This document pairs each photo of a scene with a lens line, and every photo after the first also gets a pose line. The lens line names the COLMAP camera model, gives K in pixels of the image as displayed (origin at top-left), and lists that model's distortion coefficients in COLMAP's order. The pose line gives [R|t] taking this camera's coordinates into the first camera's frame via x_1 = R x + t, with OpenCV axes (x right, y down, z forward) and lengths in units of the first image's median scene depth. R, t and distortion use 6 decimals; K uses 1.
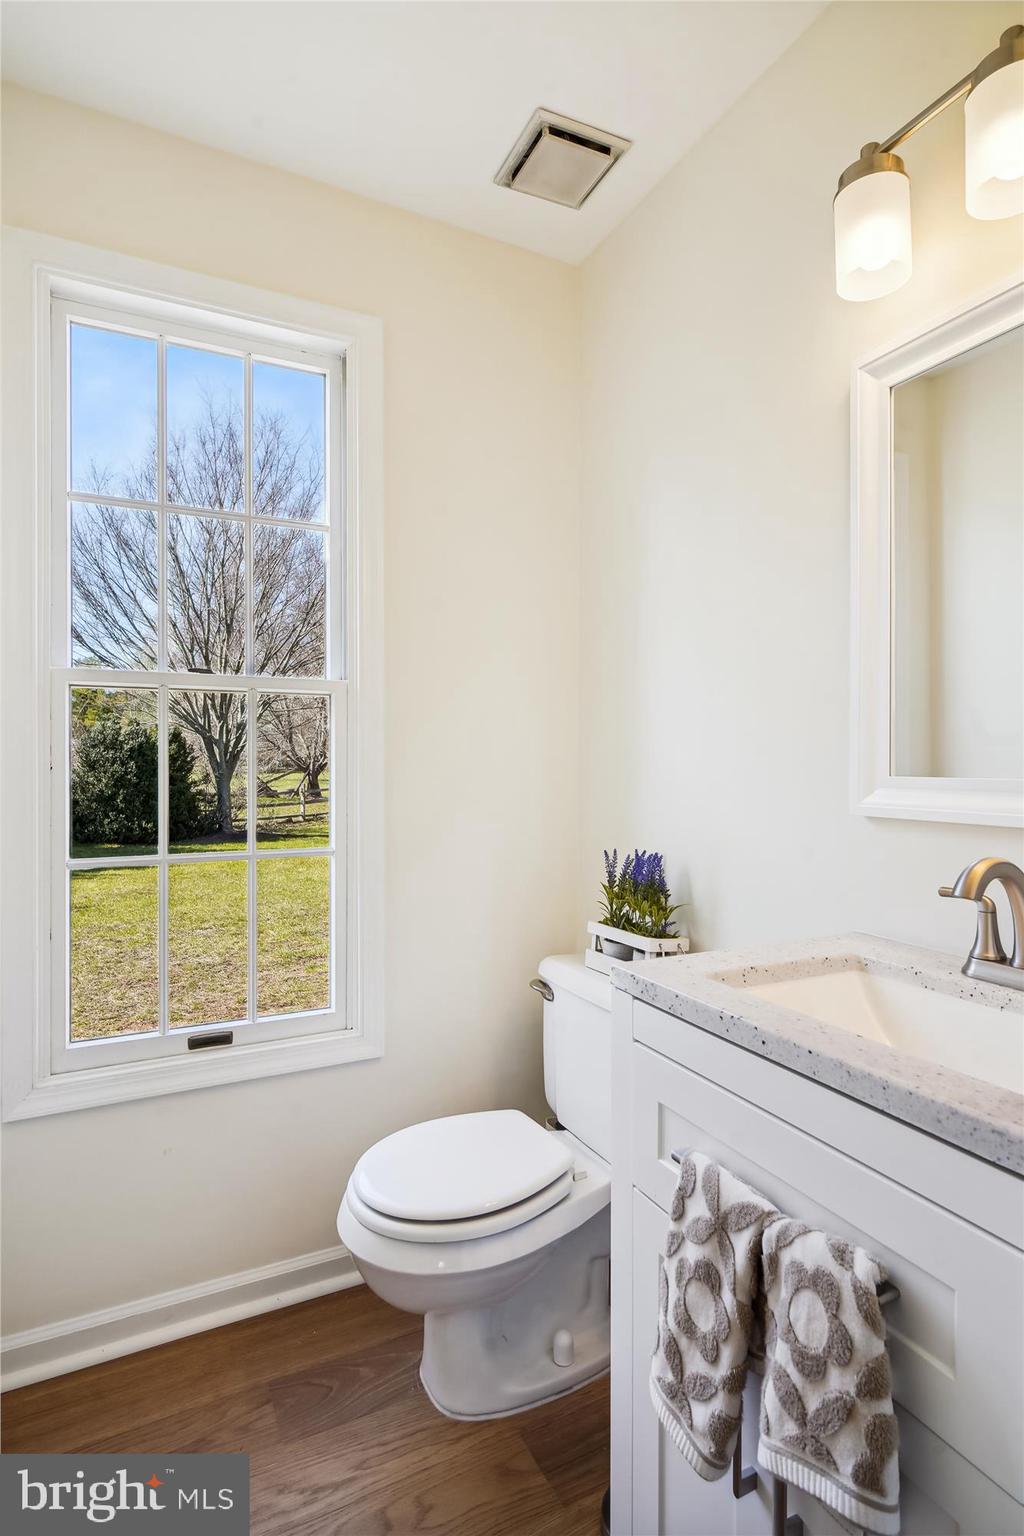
lens RADIAL K [[794.6, 0, 511.7], [0, 794.6, 754.6], [0, 0, 1]] dist [0.003024, -0.001434]
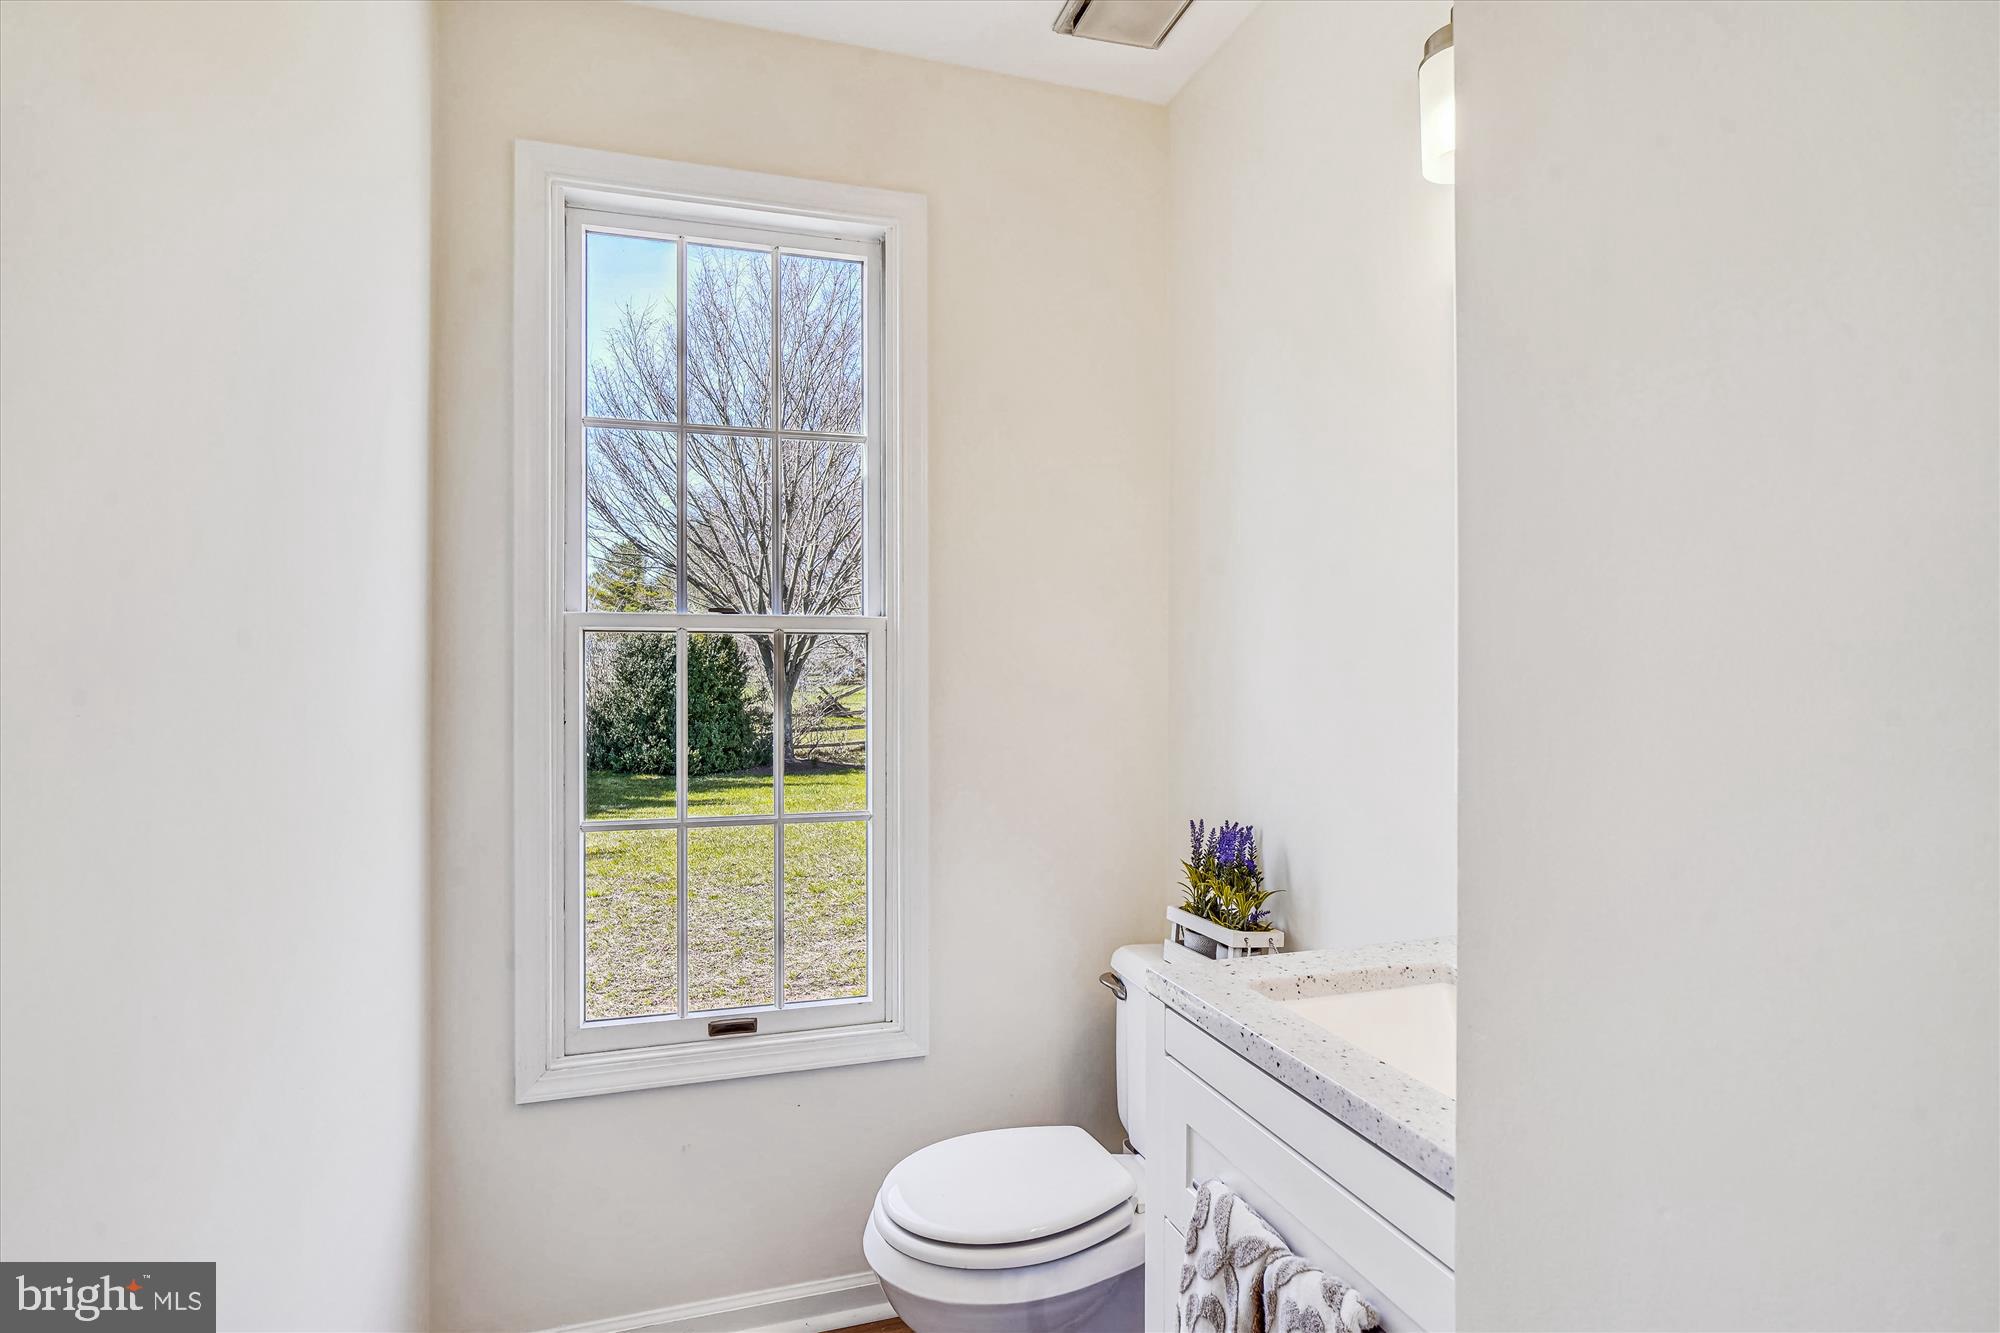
lens RADIAL K [[1049.0, 0, 1004.5], [0, 1049.0, 659.0], [0, 0, 1]] dist [-0.007535, 0.000112]
pose [[0.989743, -0.000687, -0.142859, 0.085904], [0.000587, 1.000000, -0.000744, -0.048633], [0.142860, 0.000652, 0.989743, -0.111071]]
